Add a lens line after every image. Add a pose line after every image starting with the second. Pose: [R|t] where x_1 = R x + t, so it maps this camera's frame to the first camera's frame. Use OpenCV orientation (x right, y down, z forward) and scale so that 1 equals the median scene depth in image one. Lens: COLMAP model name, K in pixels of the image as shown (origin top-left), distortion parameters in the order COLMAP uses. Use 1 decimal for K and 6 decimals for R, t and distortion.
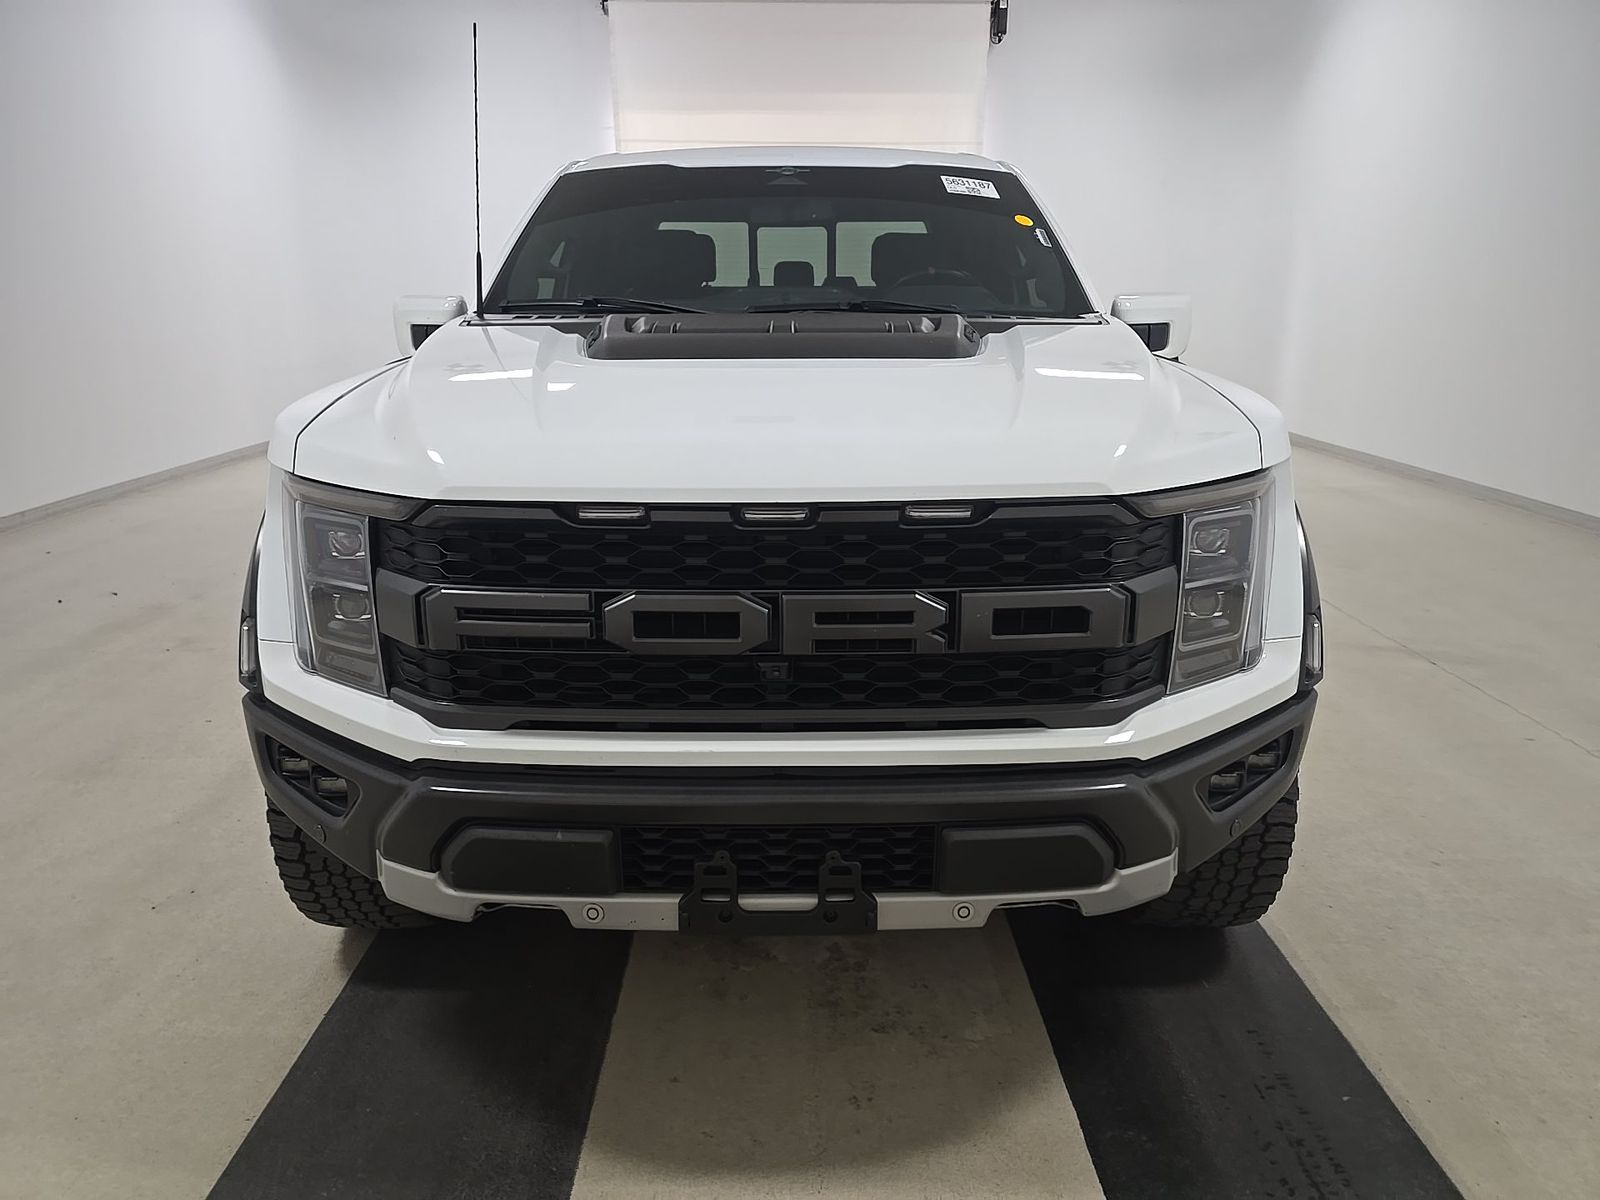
lens RADIAL K [[1089.8, 0, 817.5], [0, 1089.8, 604.8], [0, 0, 1]] dist [0.040581, -0.004951]
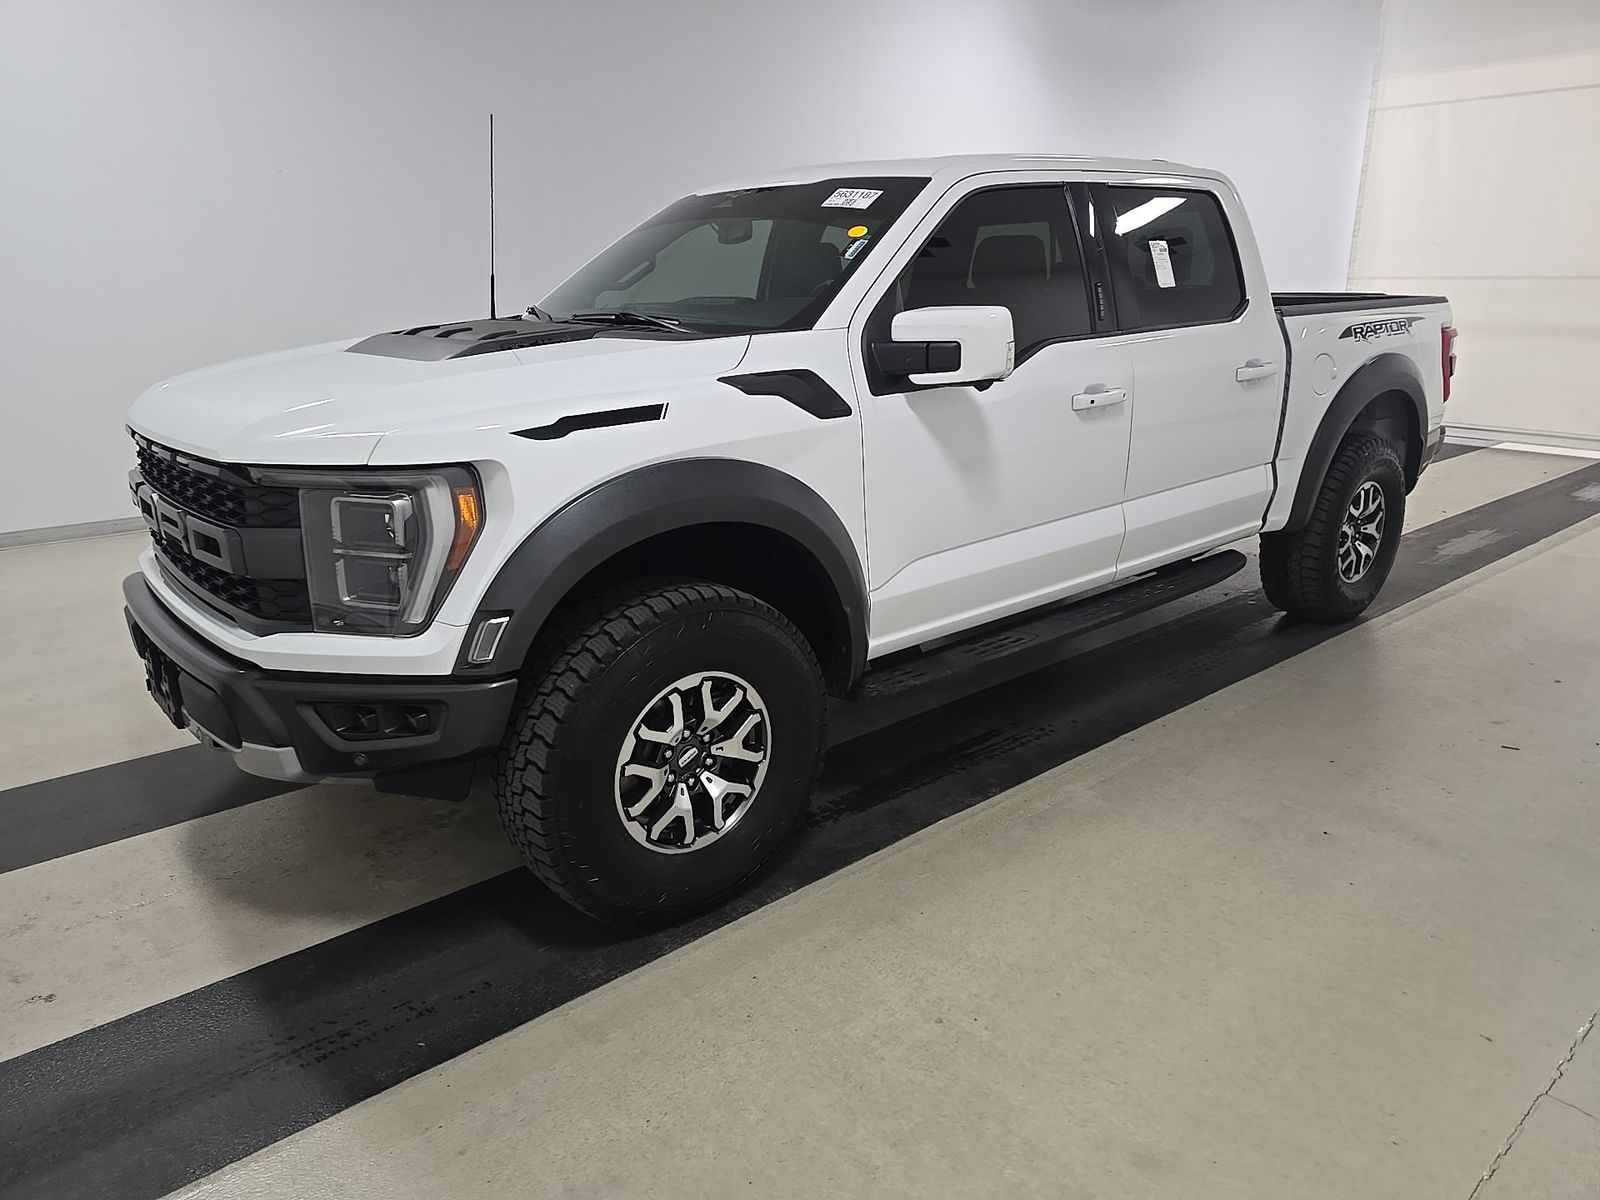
lens RADIAL K [[1089.8, 0, 817.5], [0, 1089.8, 604.8], [0, 0, 1]] dist [0.040581, -0.004951]
pose [[0.603472, 0.187434, -0.775042, 1.311081], [-0.183363, 0.978552, 0.093878, -0.137876], [0.776015, 0.085461, 0.624897, 0.520511]]
